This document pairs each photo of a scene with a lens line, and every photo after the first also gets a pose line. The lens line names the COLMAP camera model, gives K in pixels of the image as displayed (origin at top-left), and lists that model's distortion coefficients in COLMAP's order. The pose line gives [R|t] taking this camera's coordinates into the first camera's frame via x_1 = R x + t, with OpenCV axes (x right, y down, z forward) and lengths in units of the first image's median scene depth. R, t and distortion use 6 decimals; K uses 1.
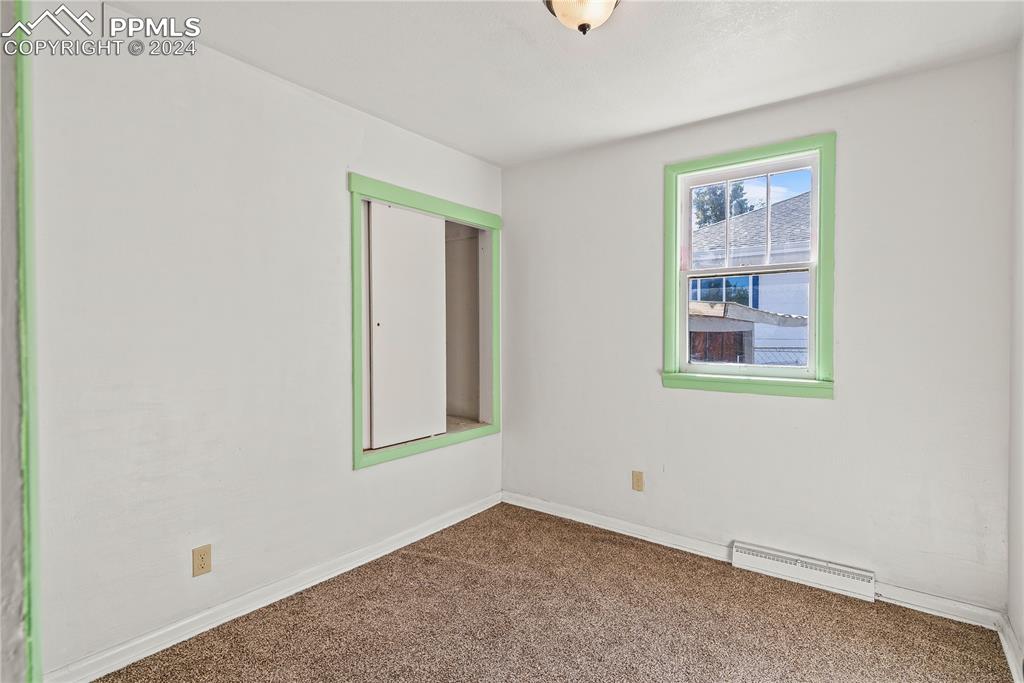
lens RADIAL K [[527.4, 0, 512.0], [0, 527.4, 341.5], [0, 0, 1]] dist [0.003786, 0.000163]
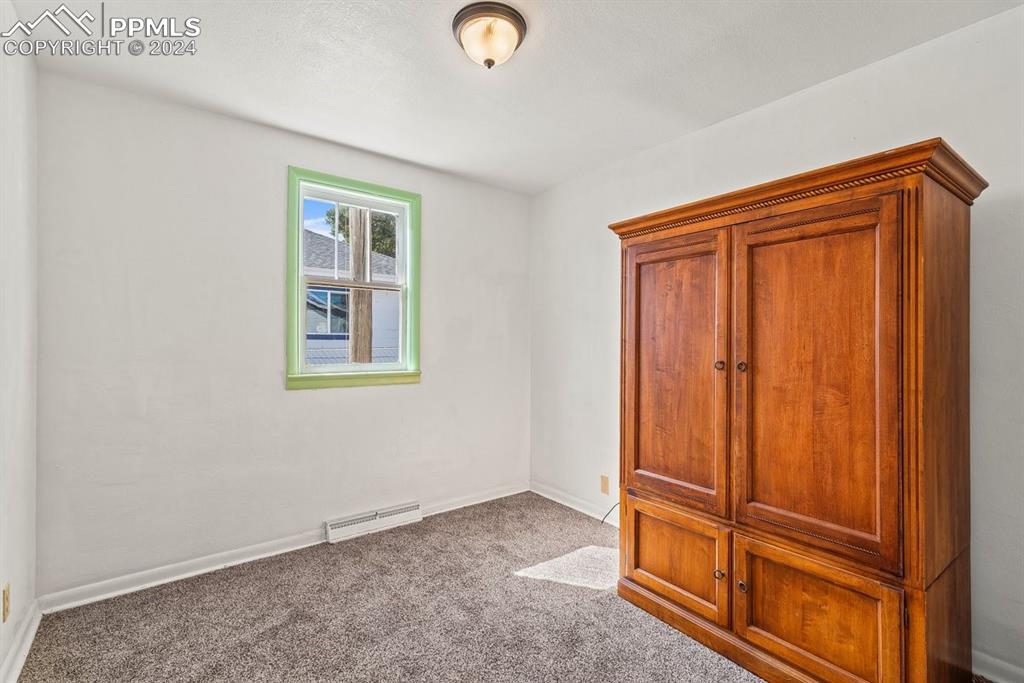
lens RADIAL K [[462.1, 0, 512.0], [0, 462.1, 341.5], [0, 0, 1]] dist [0.019416, 0.000245]
pose [[0.258224, -0.003211, 0.966080, -0.450402], [0.010700, 0.999943, 0.000464, -0.001484], [-0.966026, 0.010218, 0.258243, 0.379593]]
